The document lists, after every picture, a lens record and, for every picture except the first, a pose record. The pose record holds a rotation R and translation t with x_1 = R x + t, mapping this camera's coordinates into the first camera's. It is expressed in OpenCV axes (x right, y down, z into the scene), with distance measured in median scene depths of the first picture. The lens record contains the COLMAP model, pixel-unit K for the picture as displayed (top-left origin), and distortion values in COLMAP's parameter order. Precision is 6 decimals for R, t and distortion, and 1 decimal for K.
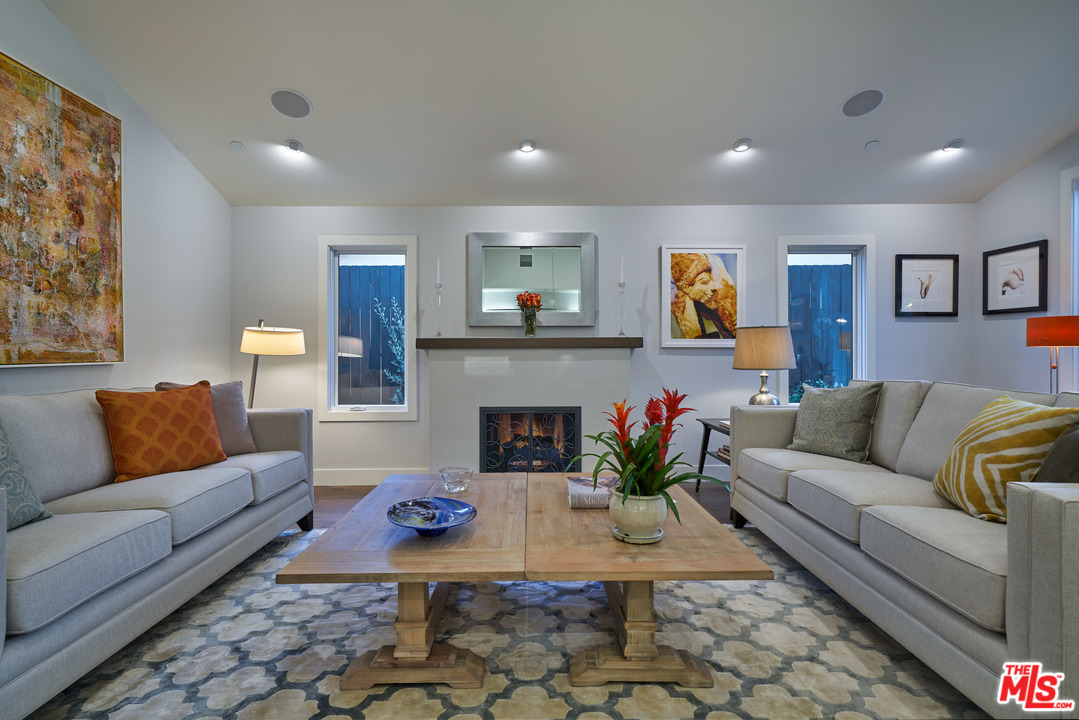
lens RADIAL K [[540.3, 0, 534.9], [0, 540.3, 352.3], [0, 0, 1]] dist [-0.000847, 0.000196]
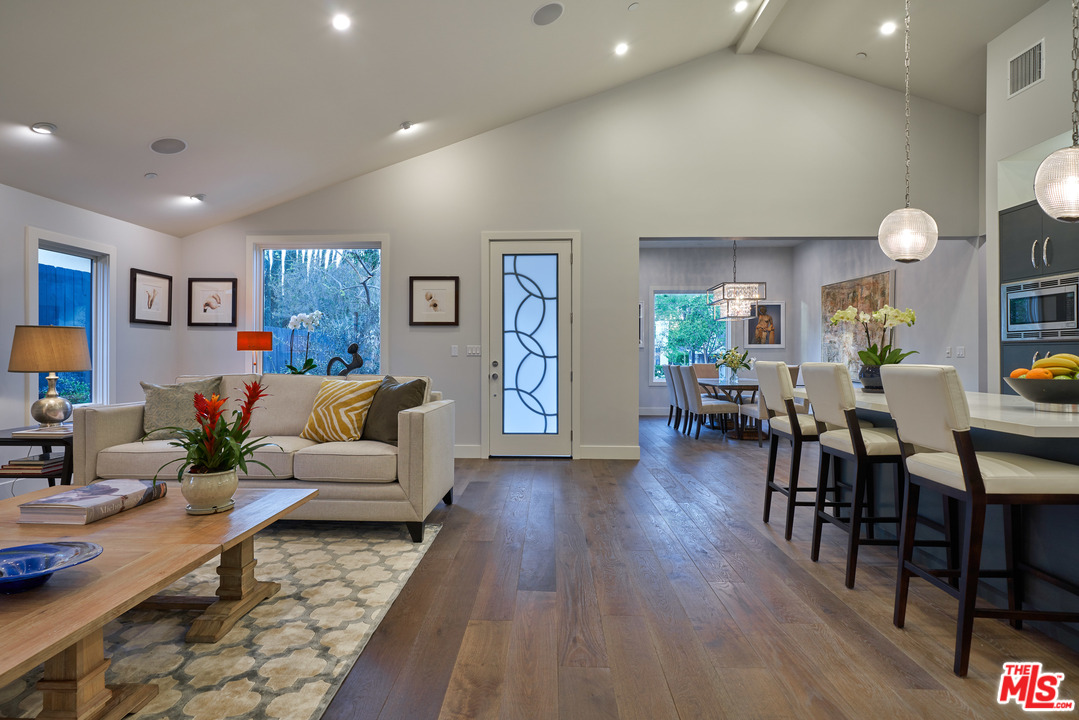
lens RADIAL K [[552.6, 0, 515.9], [0, 552.6, 358.9], [0, 0, 1]] dist [-0.000930, -0.000137]
pose [[0.061394, -0.005362, 0.998099, -0.510725], [-0.001402, 0.999984, 0.005458, 0.003002], [-0.998113, -0.001734, 0.061386, 0.139238]]
